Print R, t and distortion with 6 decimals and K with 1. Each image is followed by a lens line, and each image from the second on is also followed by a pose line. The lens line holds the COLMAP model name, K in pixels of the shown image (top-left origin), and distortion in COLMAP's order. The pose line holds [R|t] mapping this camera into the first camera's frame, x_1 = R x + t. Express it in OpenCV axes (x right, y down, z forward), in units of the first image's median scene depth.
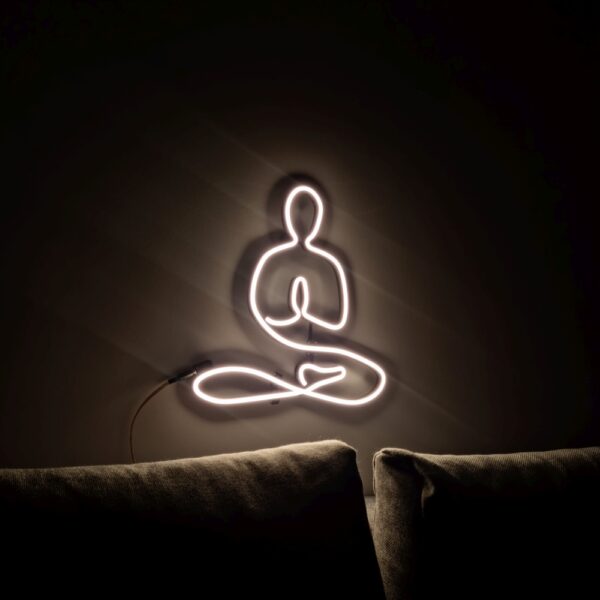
lens RADIAL K [[655.2, 0, 298.7], [0, 655.2, 302.6], [0, 0, 1]] dist [-0.046100, 0.000000]
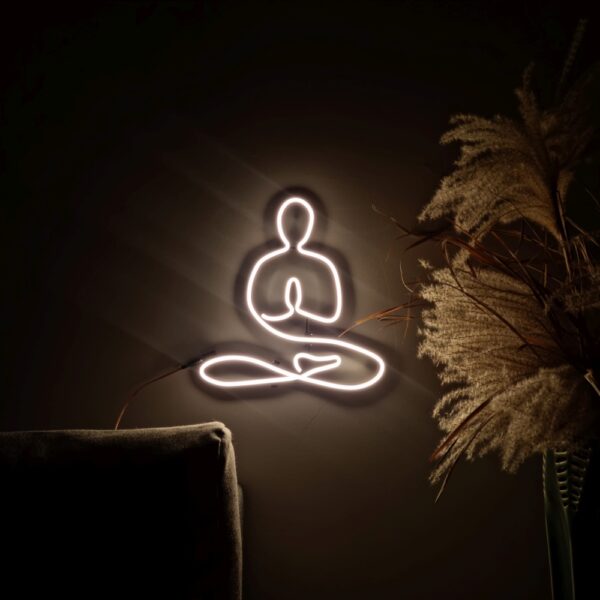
lens RADIAL K [[655.2, 0, 300.0], [0, 655.2, 302.8], [0, 0, 1]] dist [-0.046100, 0.000000]
pose [[0.901695, -0.036163, -0.430857, 0.507545], [0.047257, 0.998769, 0.015071, -0.011830], [0.429782, -0.033951, 0.902294, -0.033092]]
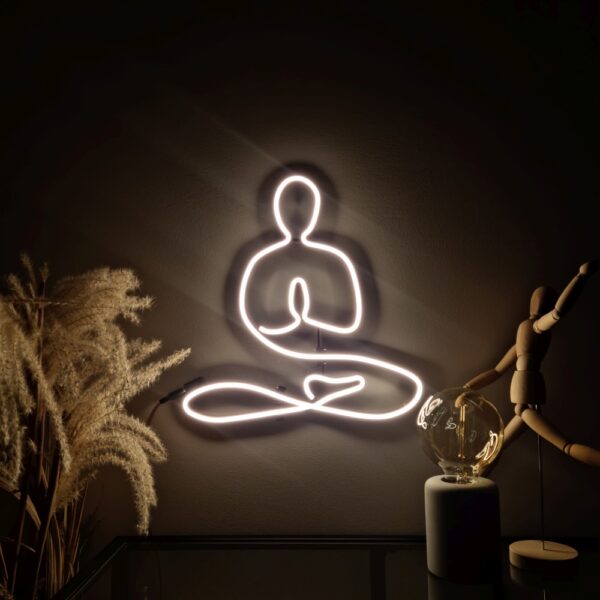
lens RADIAL K [[655.2, 0, 302.1], [0, 655.2, 300.1], [0, 0, 1]] dist [-0.046100, 0.000000]
pose [[0.876500, -0.101810, -0.470513, 0.425312], [0.099099, 0.994607, -0.030605, 0.019318], [0.471091, -0.019802, 0.881862, 0.215964]]
